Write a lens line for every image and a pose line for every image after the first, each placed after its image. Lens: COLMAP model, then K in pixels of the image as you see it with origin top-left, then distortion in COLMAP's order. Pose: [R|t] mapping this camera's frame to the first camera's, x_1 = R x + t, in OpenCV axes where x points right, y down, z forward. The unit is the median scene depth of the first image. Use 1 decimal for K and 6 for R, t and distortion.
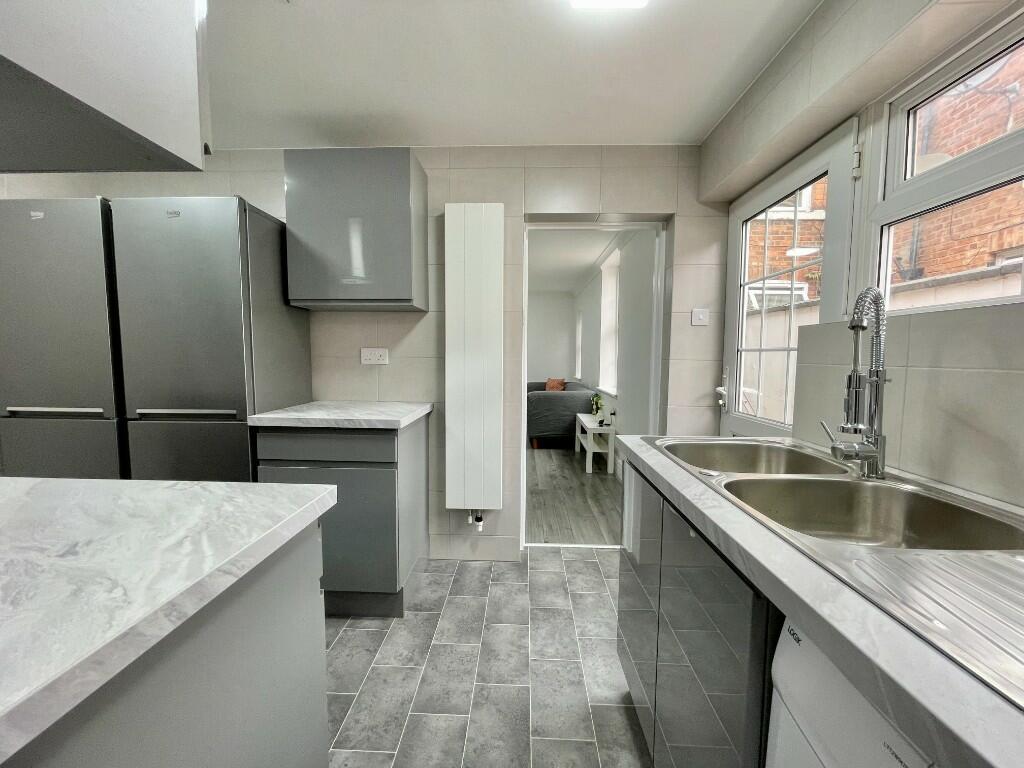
lens RADIAL K [[413.9, 0, 509.0], [0, 413.9, 385.7], [0, 0, 1]] dist [-0.004693, 0.000592]
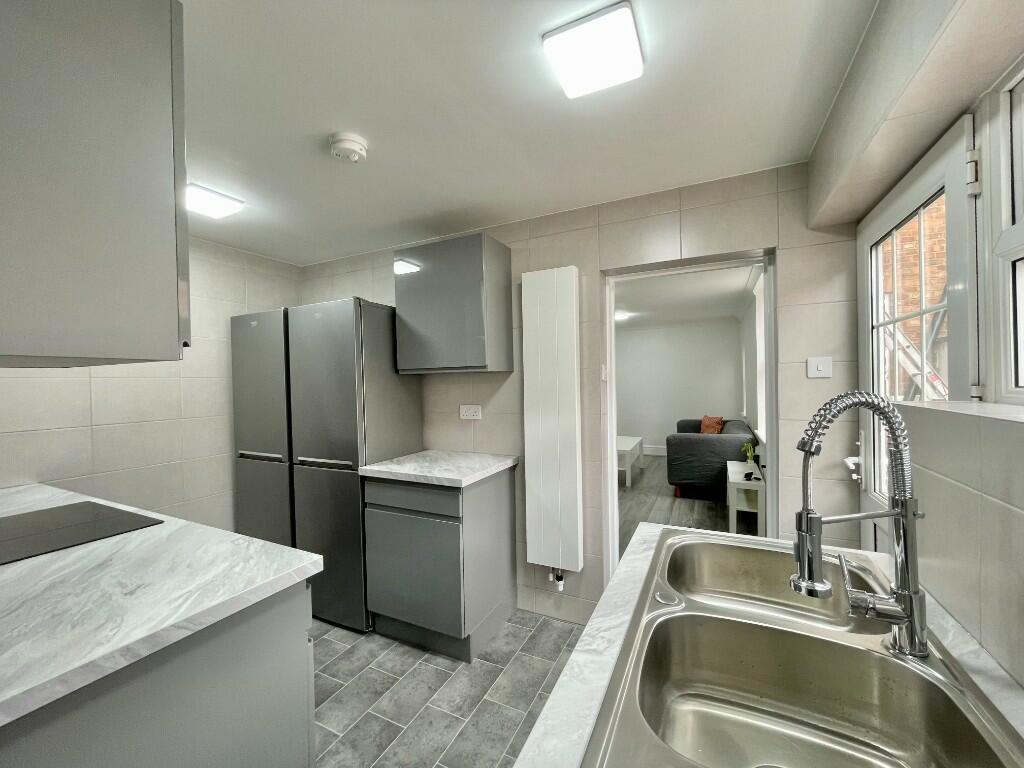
lens RADIAL K [[413.9, 0, 509.0], [0, 413.9, 385.7], [0, 0, 1]] dist [-0.004693, 0.000592]
pose [[0.909308, -0.019965, -0.415645, 0.287495], [-0.005185, 0.998227, -0.059291, -0.093732], [0.416091, 0.056068, 0.907593, 0.028914]]
